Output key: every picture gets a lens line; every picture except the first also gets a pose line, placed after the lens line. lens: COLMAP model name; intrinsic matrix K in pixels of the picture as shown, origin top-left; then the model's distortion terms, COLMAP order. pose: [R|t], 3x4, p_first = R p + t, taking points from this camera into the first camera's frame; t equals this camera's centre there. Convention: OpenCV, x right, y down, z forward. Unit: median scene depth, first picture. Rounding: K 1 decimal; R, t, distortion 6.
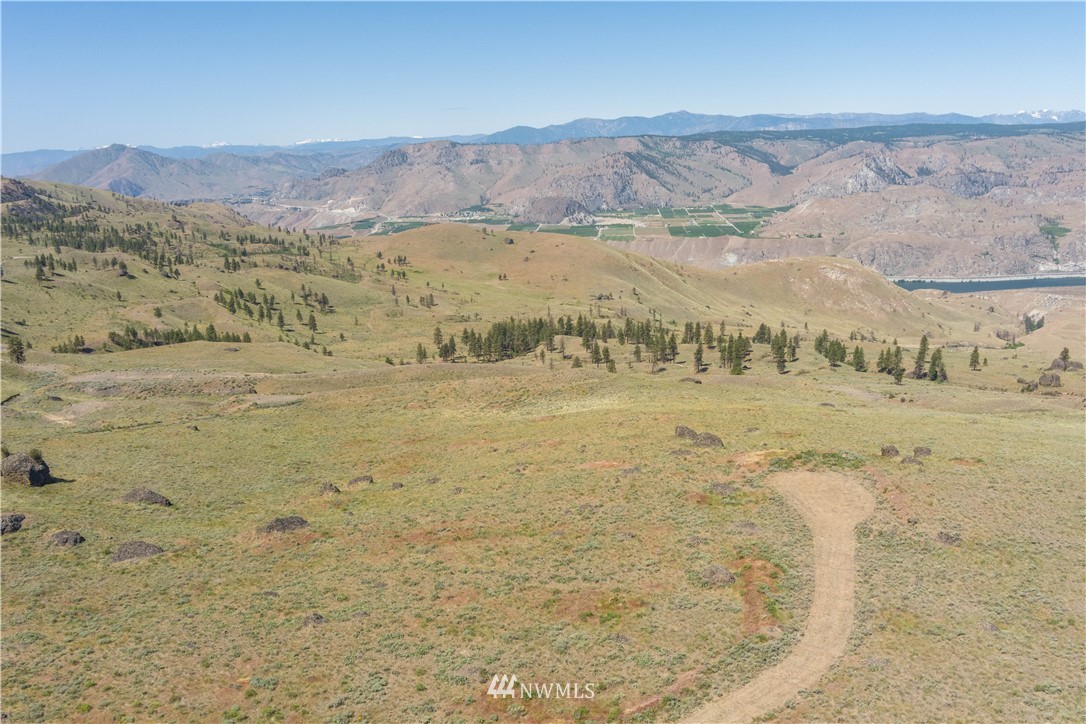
lens RADIAL K [[878.1, 0, 541.4], [0, 878.1, 367.6], [0, 0, 1]] dist [-0.066422, 0.004755]
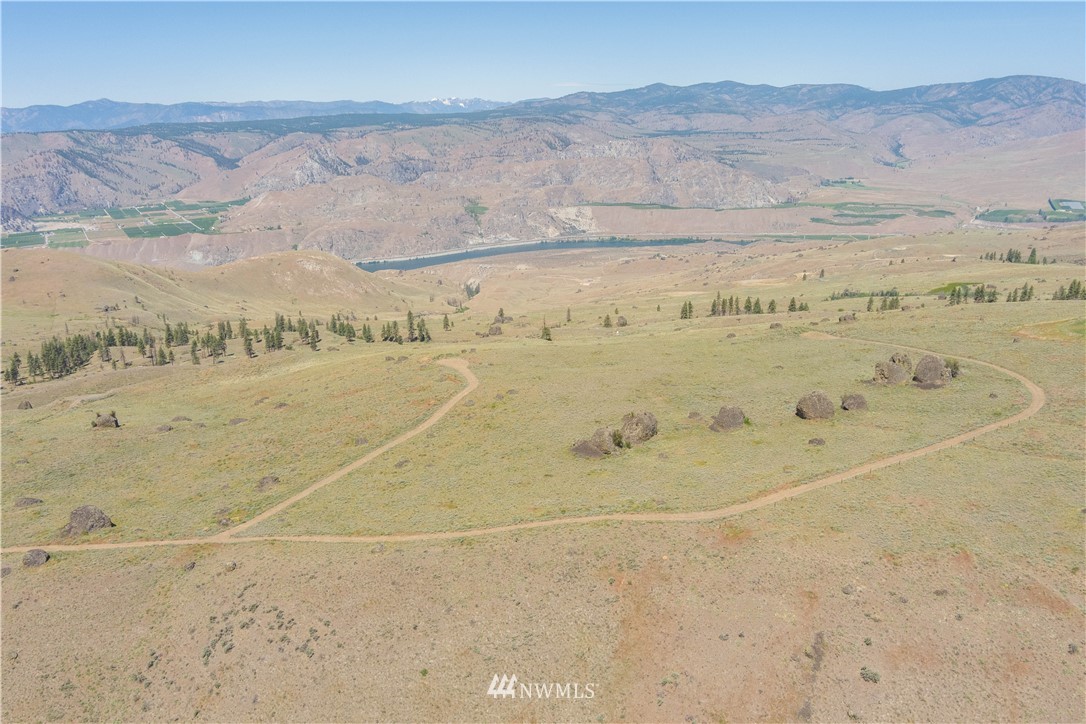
lens RADIAL K [[878.1, 0, 541.4], [0, 878.1, 364.6], [0, 0, 1]] dist [-0.066422, 0.004755]
pose [[0.818844, -0.143141, 0.555882, -0.030142], [0.136756, 0.989172, 0.053266, 0.000415], [-0.557487, 0.032404, 0.829553, -0.047137]]
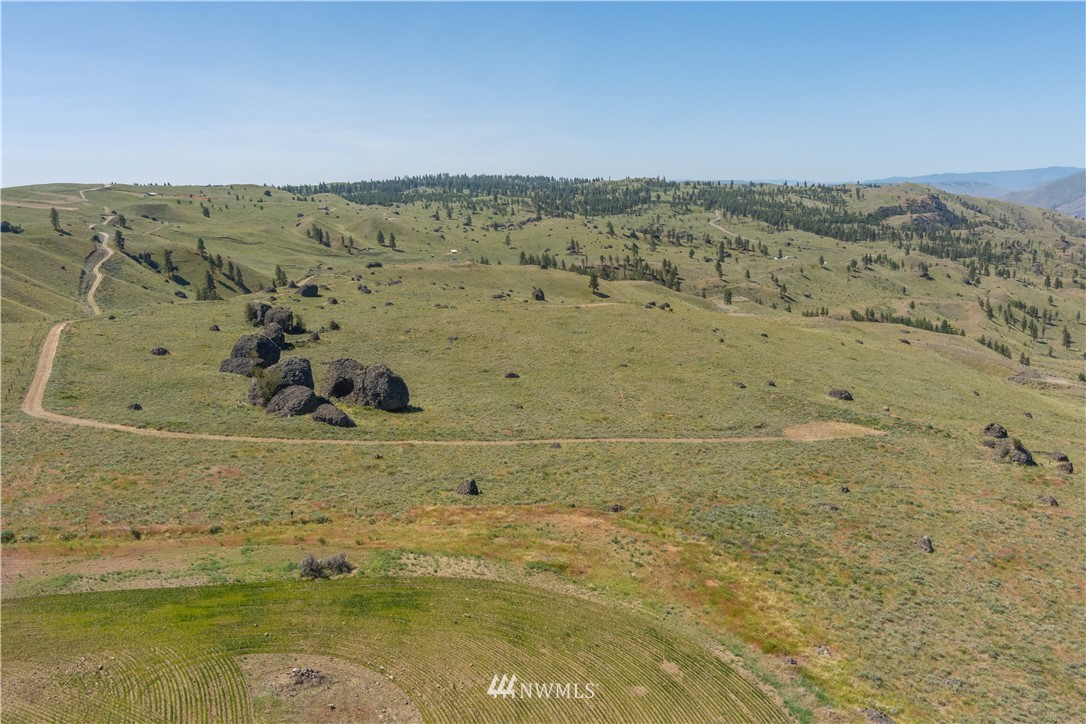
lens RADIAL K [[878.1, 0, 536.6], [0, 878.1, 371.3], [0, 0, 1]] dist [-0.066422, 0.004755]
pose [[0.495757, 0.186650, -0.848166, 0.067019], [-0.198741, 0.975098, 0.098418, 0.002666], [0.845415, 0.119774, 0.520507, -0.017950]]
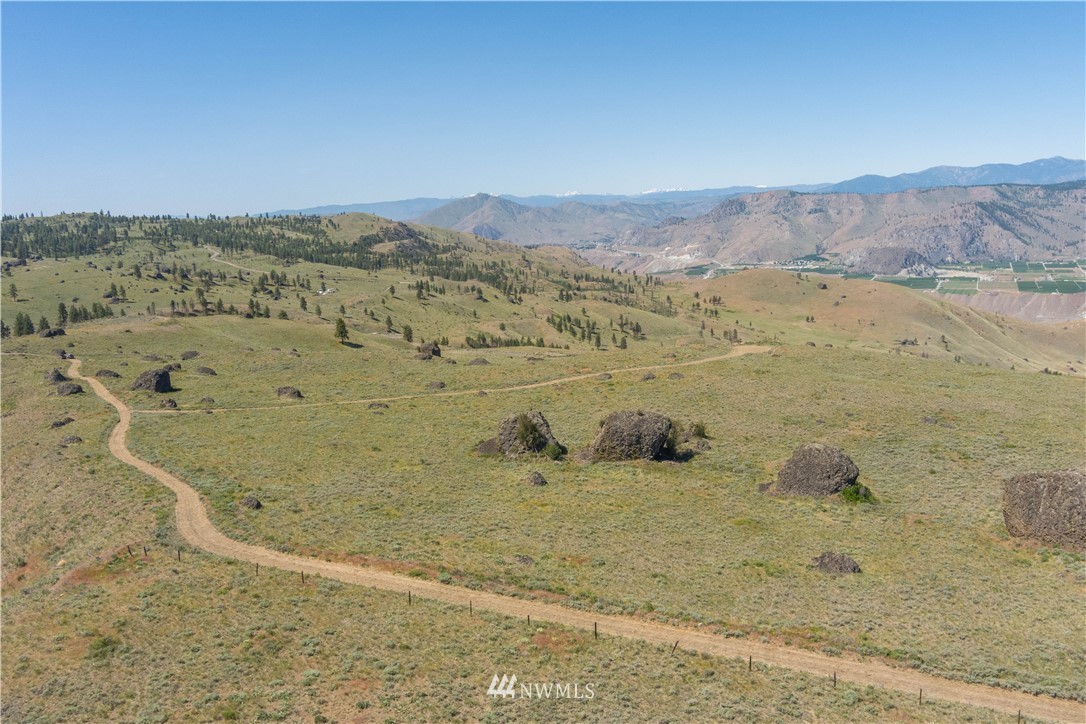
lens RADIAL K [[878.1, 0, 541.1], [0, 878.1, 370.1], [0, 0, 1]] dist [-0.066422, 0.004755]
pose [[0.928767, 0.061605, -0.365509, 0.015324], [-0.080300, 0.996115, -0.036154, 0.007639], [0.361861, 0.062929, 0.930106, -0.031208]]
